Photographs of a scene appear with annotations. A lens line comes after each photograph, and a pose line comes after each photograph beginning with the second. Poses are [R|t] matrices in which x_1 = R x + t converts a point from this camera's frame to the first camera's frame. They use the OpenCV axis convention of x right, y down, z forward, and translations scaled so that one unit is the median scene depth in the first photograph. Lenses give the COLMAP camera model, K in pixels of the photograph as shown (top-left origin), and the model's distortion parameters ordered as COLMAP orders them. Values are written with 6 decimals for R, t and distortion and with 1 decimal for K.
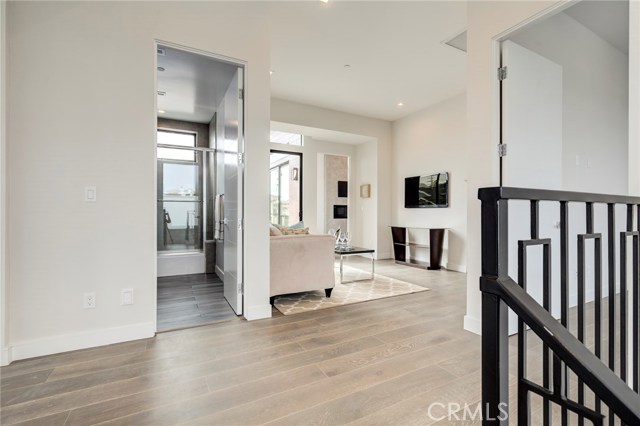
lens RADIAL K [[290.7, 0, 319.3], [0, 290.7, 216.1], [0, 0, 1]] dist [-0.004010, 0.000990]
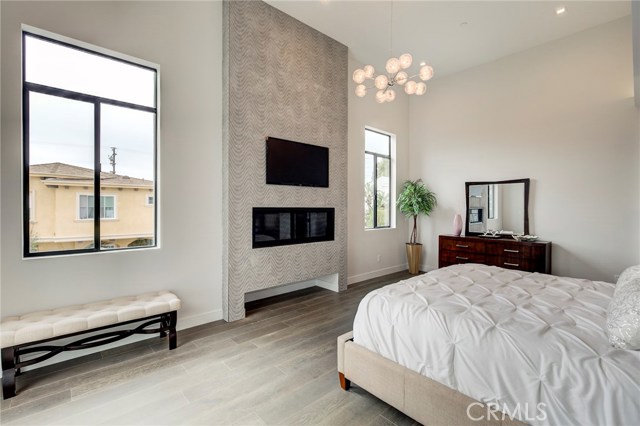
lens RADIAL K [[290.7, 0, 325.0], [0, 290.7, 207.6], [0, 0, 1]] dist [-0.004010, 0.000990]
pose [[0.963666, -0.001406, 0.267107, 0.062044], [0.001567, 0.999999, -0.000388, -0.058763], [-0.267107, 0.000792, 0.963667, 1.014534]]
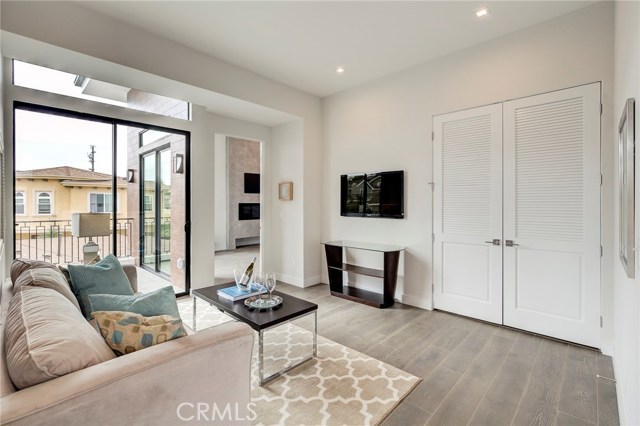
lens RADIAL K [[290.7, 0, 315.0], [0, 290.7, 203.4], [0, 0, 1]] dist [-0.004010, 0.000990]
pose [[0.951279, -0.003792, 0.308307, 0.005774], [0.004374, 0.999990, -0.001195, -0.055707], [-0.308300, 0.002486, 0.951286, 0.300594]]
